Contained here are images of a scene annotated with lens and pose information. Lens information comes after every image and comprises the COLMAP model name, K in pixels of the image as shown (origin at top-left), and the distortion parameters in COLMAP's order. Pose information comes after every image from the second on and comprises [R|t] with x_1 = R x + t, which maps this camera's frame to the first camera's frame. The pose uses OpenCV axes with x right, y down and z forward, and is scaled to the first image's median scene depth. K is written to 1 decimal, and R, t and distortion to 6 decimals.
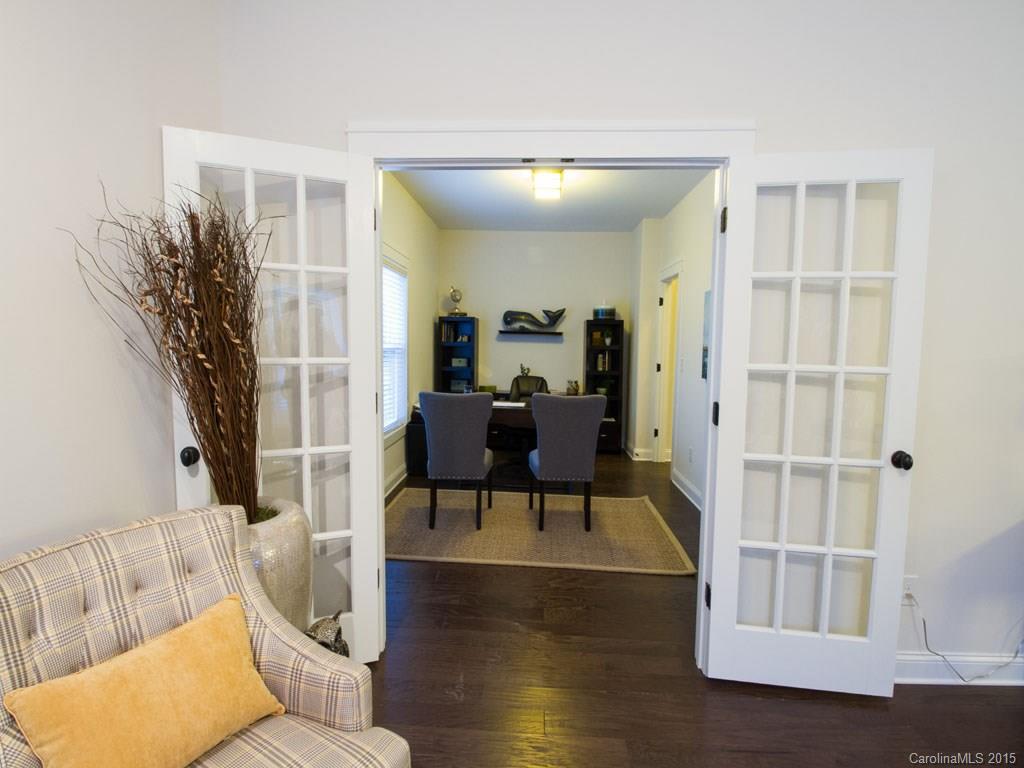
lens RADIAL K [[475.3, 0, 513.3], [0, 475.3, 366.9], [0, 0, 1]] dist [0.005394, -0.014924]
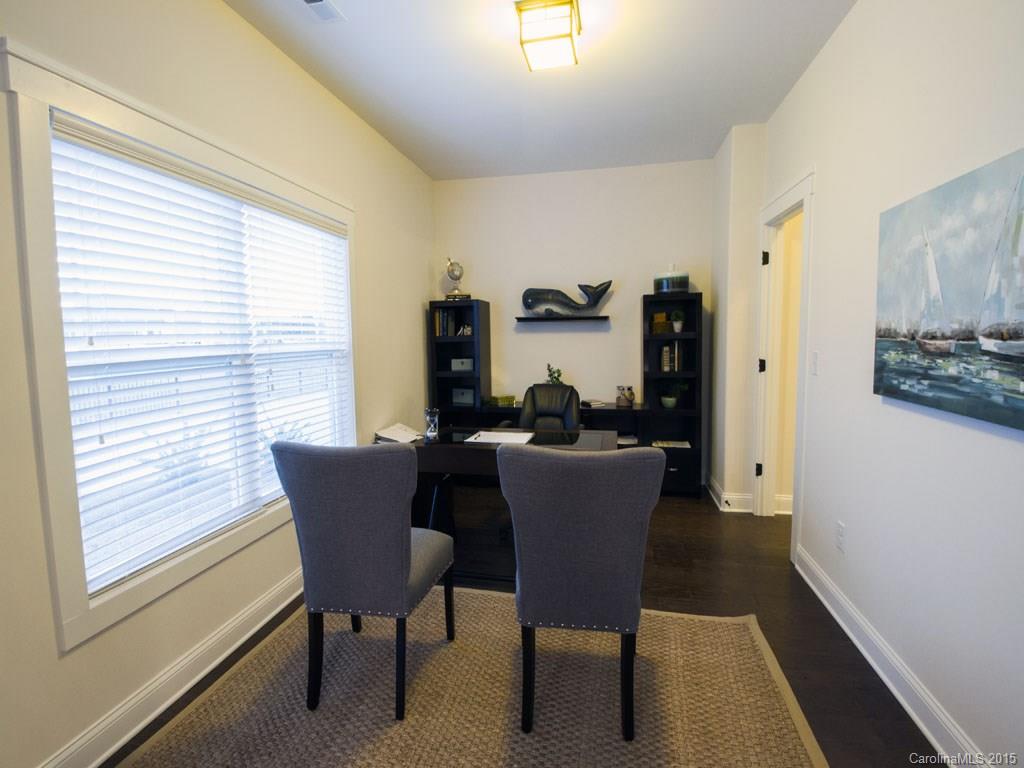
lens RADIAL K [[470.0, 0, 511.6], [0, 470.0, 374.0], [0, 0, 1]] dist [0.001869, 0.000597]
pose [[0.986961, -0.023722, -0.159204, 0.073018], [0.029415, 0.999006, 0.033496, -0.016385], [0.158251, -0.037742, 0.986677, 0.312700]]
